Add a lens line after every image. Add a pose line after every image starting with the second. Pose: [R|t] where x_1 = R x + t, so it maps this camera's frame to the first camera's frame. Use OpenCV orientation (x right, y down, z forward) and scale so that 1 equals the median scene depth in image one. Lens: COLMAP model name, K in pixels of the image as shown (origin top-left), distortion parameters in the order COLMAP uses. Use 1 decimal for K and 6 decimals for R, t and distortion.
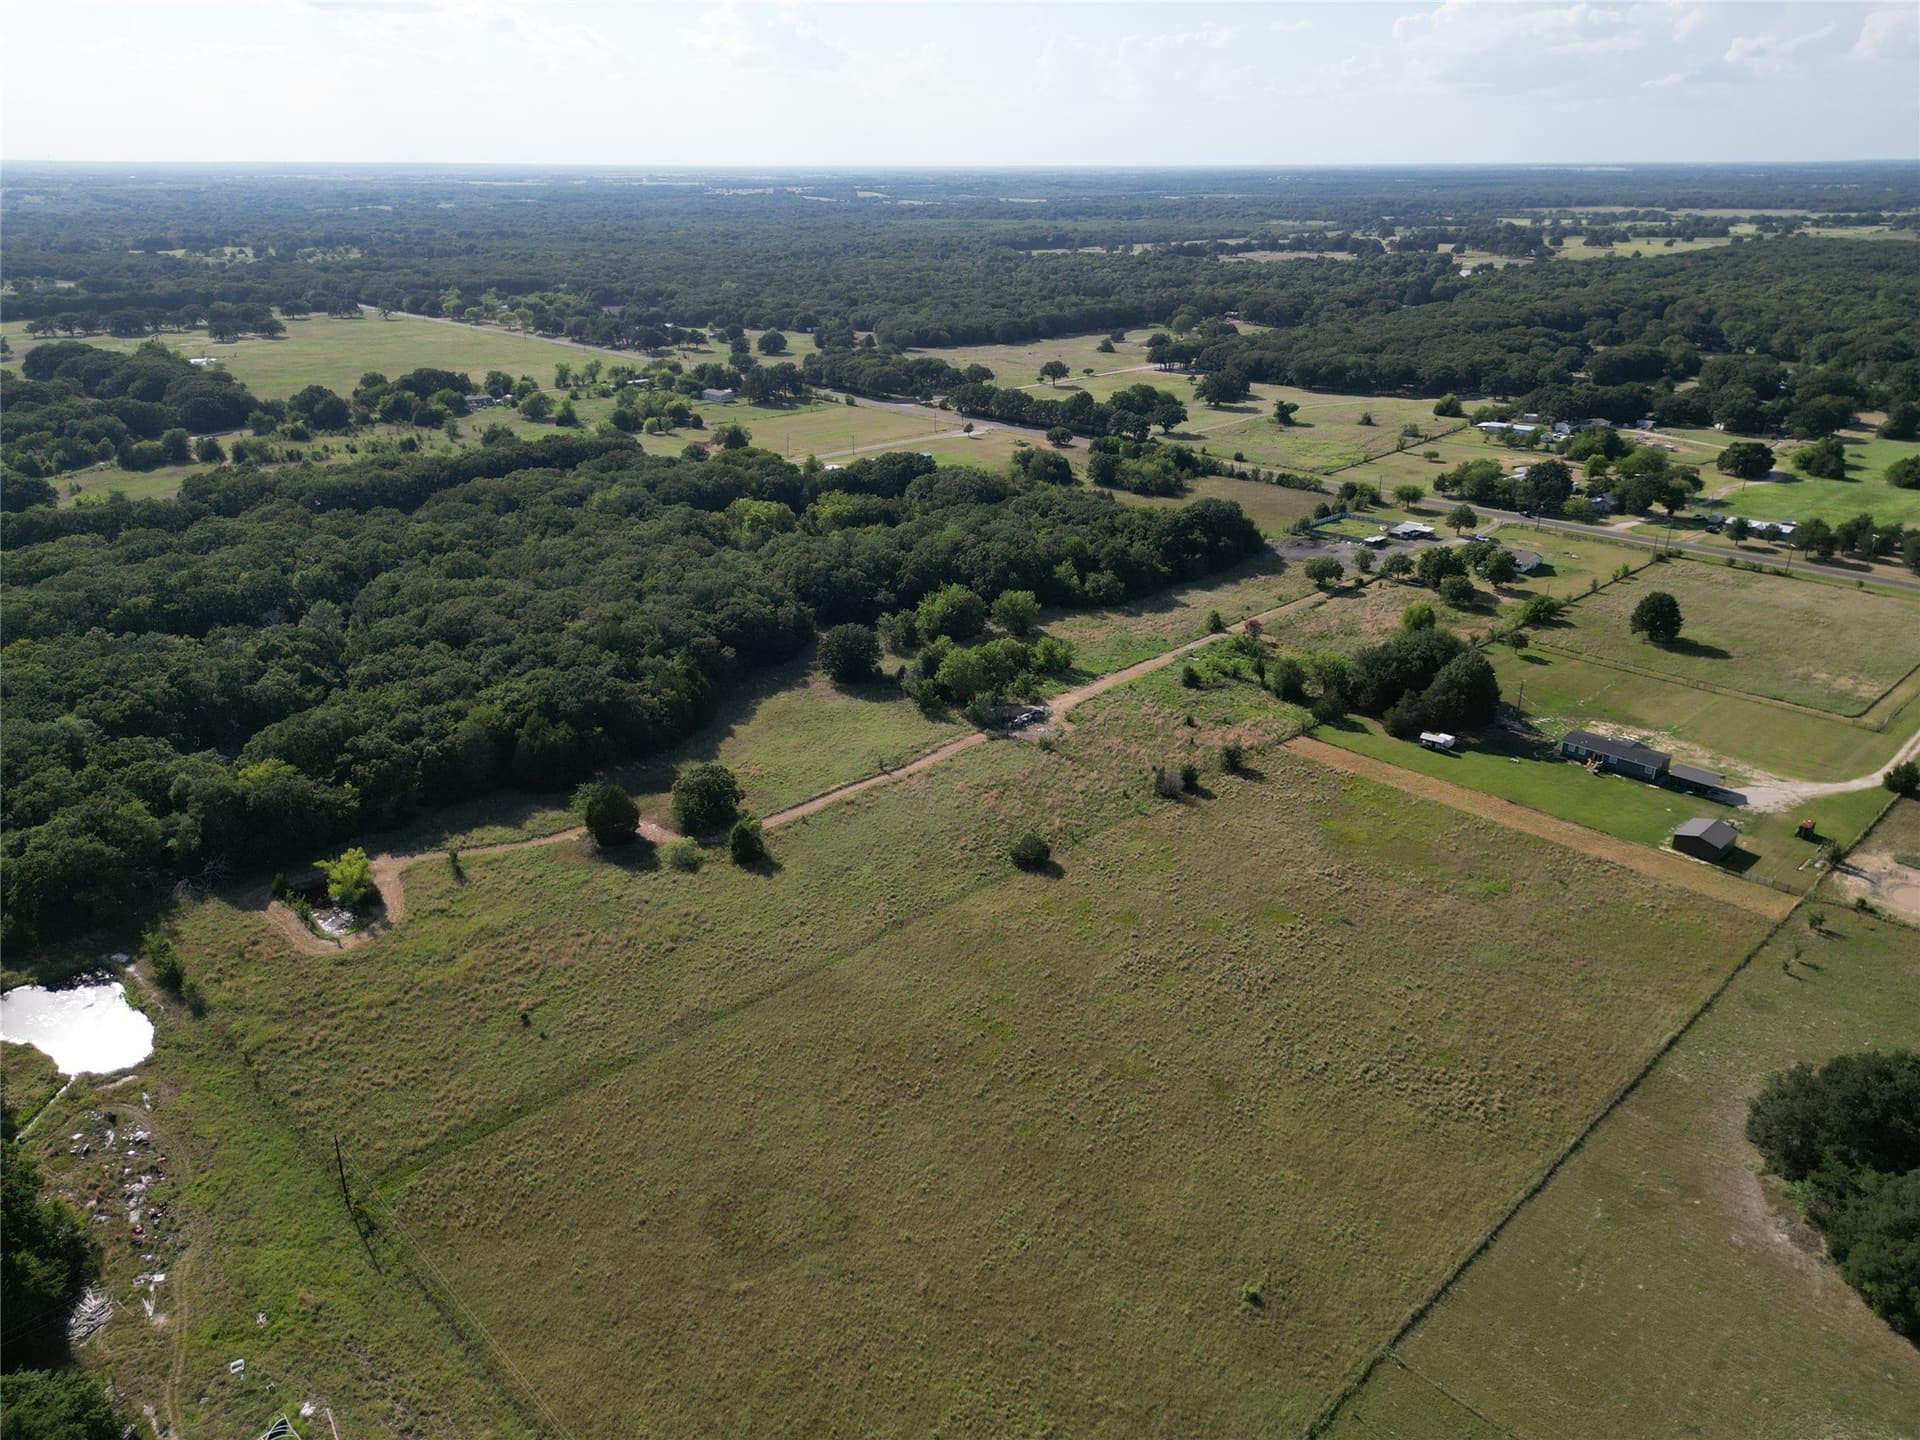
lens RADIAL K [[1347.5, 0, 954.5], [0, 1347.5, 718.2], [0, 0, 1]] dist [0.066794, -0.059622]
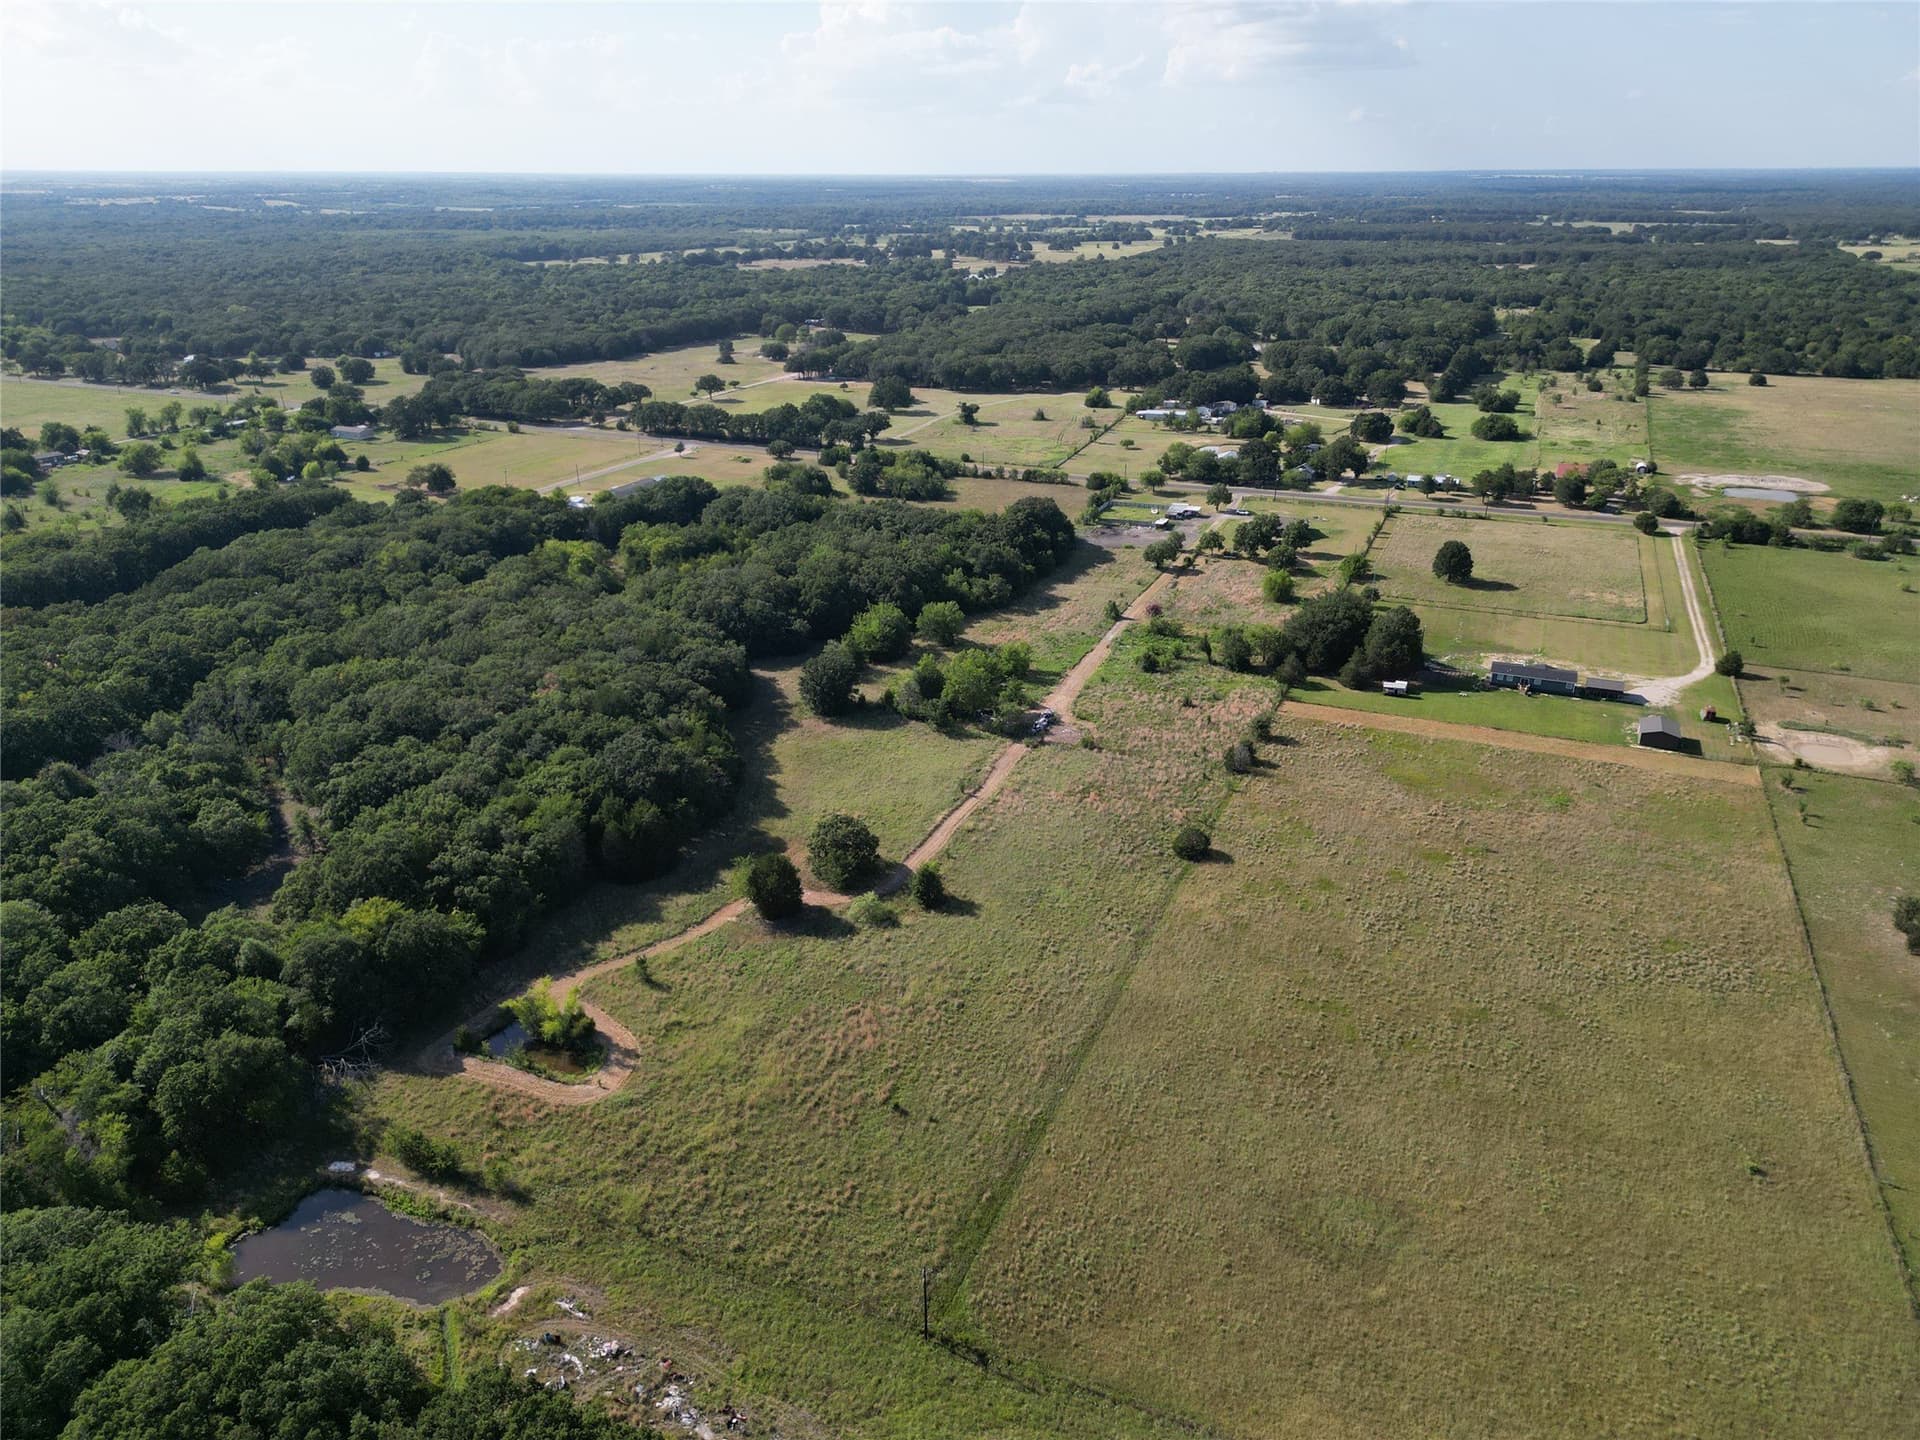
lens RADIAL K [[1347.5, 0, 957.1], [0, 1347.5, 717.0], [0, 0, 1]] dist [0.066794, -0.059622]
pose [[0.921656, -0.145964, 0.359507, -0.329402], [0.148106, 0.988732, 0.021742, -0.031919], [-0.358629, 0.033206, 0.932889, 0.068674]]
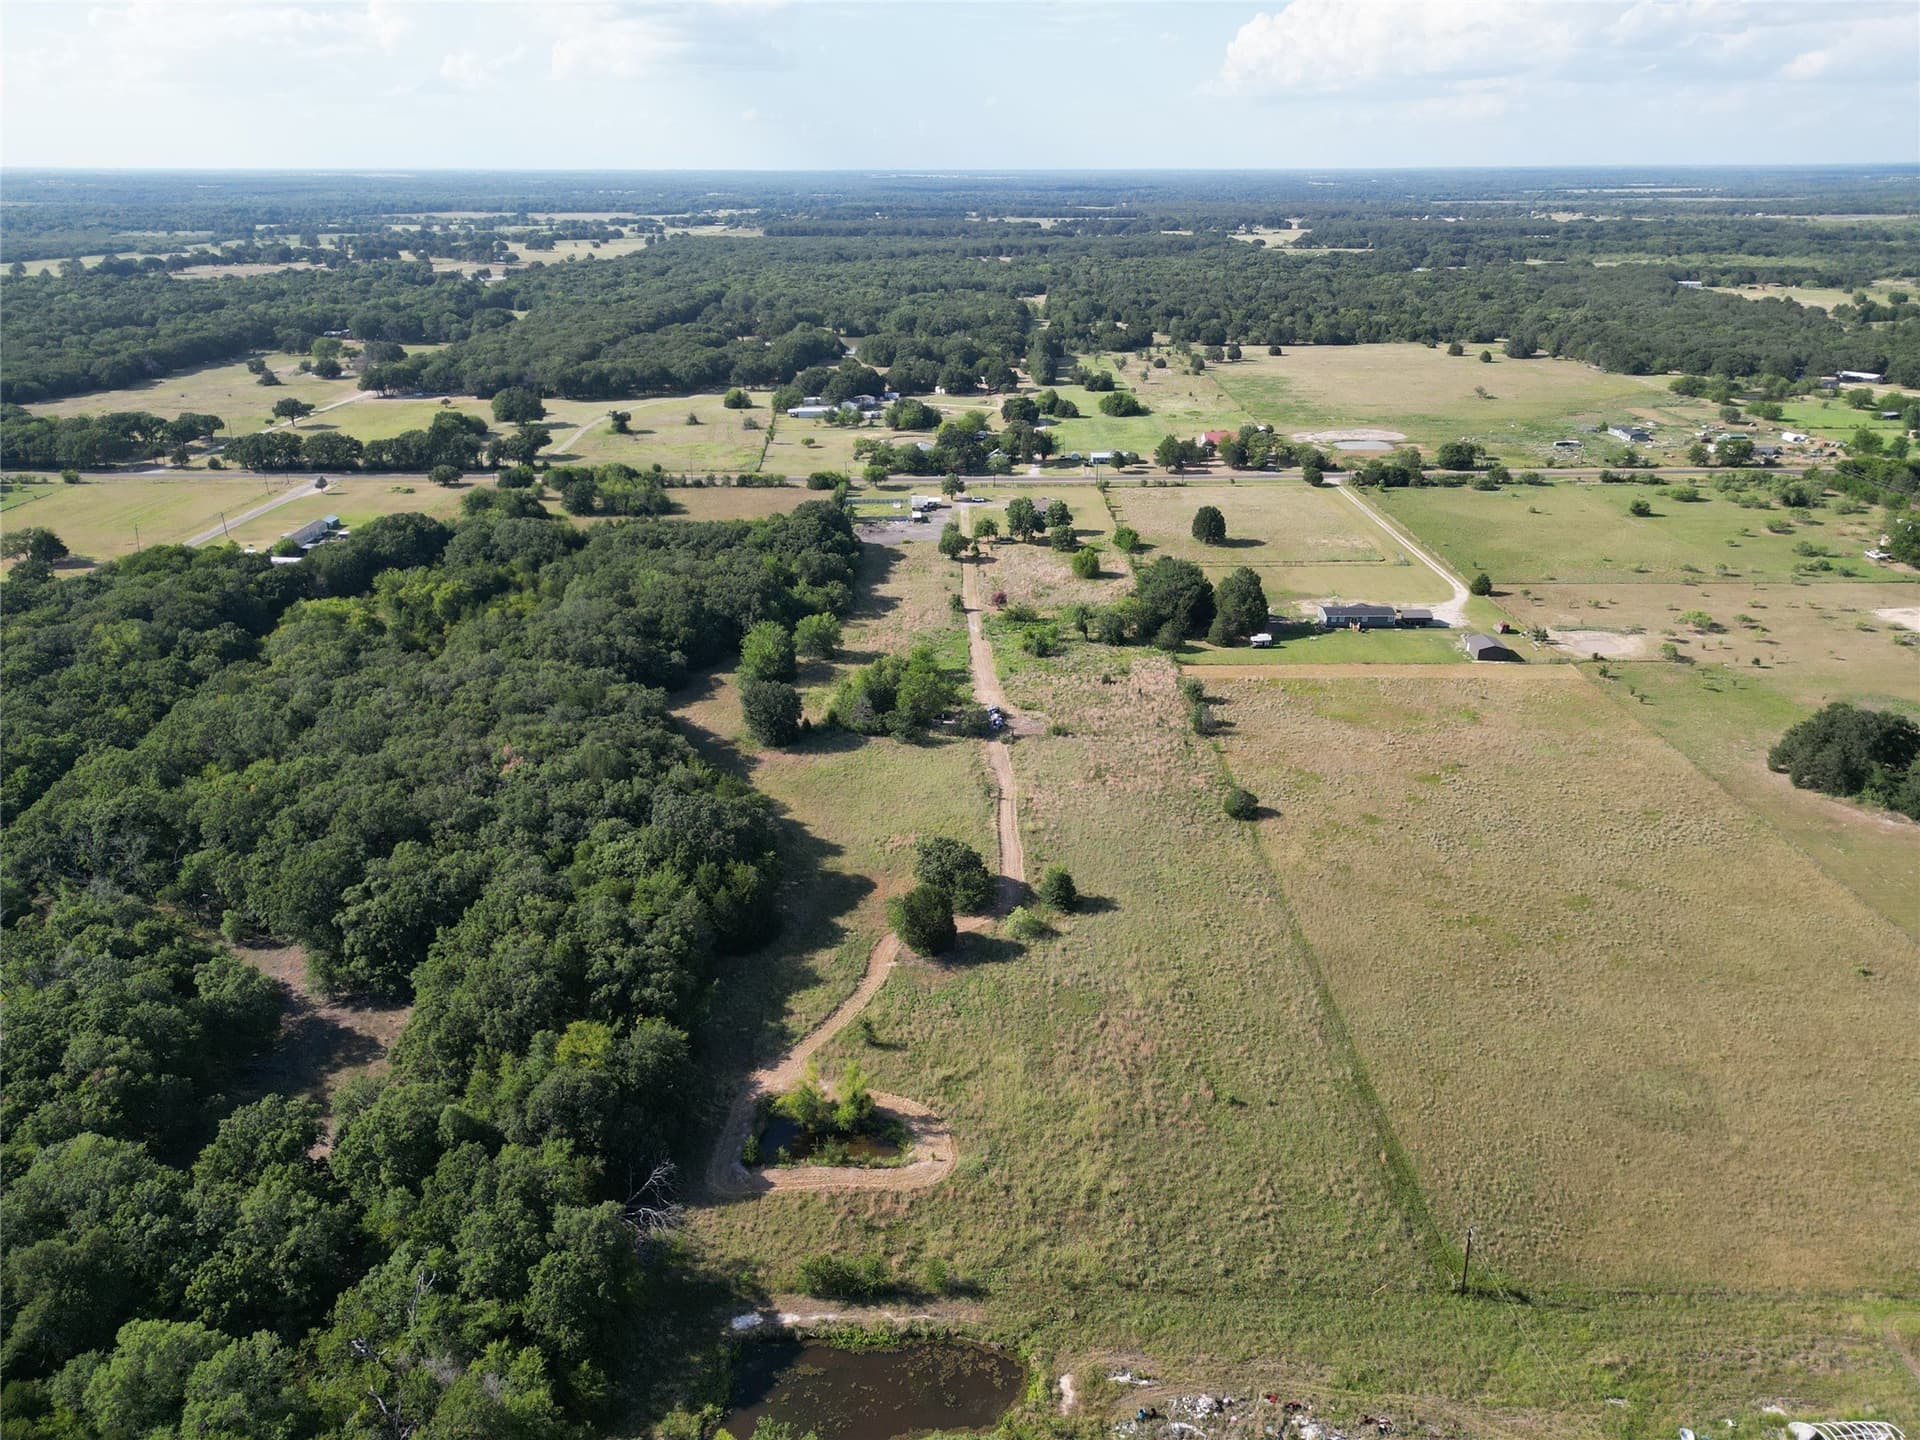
lens RADIAL K [[1347.5, 0, 959.1], [0, 1347.5, 709.4], [0, 0, 1]] dist [0.066794, -0.059622]
pose [[0.695189, -0.268775, 0.666688, -0.572672], [0.274845, 0.956381, 0.098970, -0.102602], [-0.664208, 0.114433, 0.738737, 0.236415]]
